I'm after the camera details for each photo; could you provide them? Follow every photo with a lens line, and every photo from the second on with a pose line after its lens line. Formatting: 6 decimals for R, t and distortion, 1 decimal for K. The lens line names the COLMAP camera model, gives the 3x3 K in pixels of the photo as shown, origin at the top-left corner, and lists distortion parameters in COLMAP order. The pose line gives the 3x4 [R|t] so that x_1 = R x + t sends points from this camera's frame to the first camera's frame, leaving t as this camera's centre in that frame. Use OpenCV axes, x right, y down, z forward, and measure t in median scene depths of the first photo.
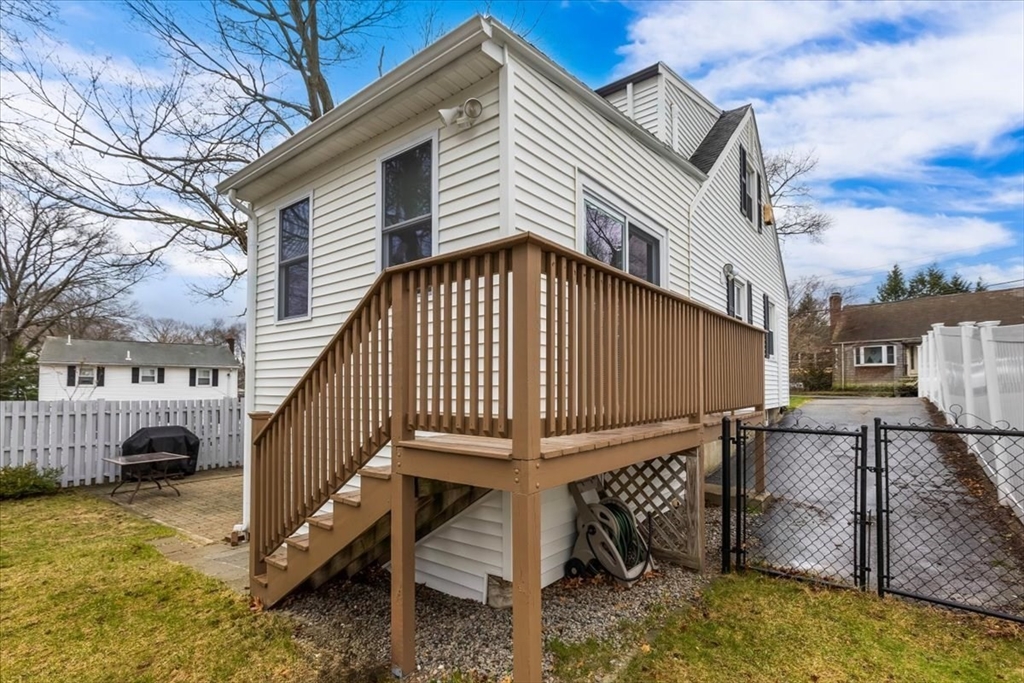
lens RADIAL K [[471.7, 0, 511.7], [0, 471.7, 371.8], [0, 0, 1]] dist [-0.001290, -0.000262]
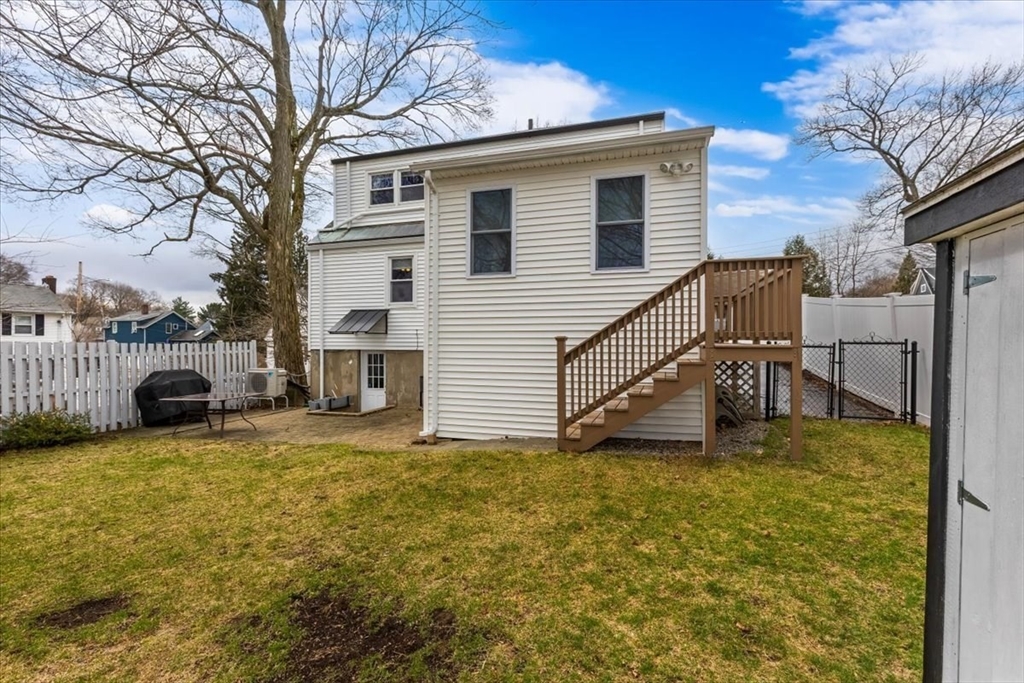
lens RADIAL K [[455.8, 0, 512.0], [0, 455.8, 341.5], [0, 0, 1]] dist [0.003945, -0.000049]
pose [[0.936104, -0.000107, 0.351723, -0.907468], [-0.011565, 0.999450, 0.031084, 0.041560], [-0.351532, -0.033166, 0.935588, -0.285665]]
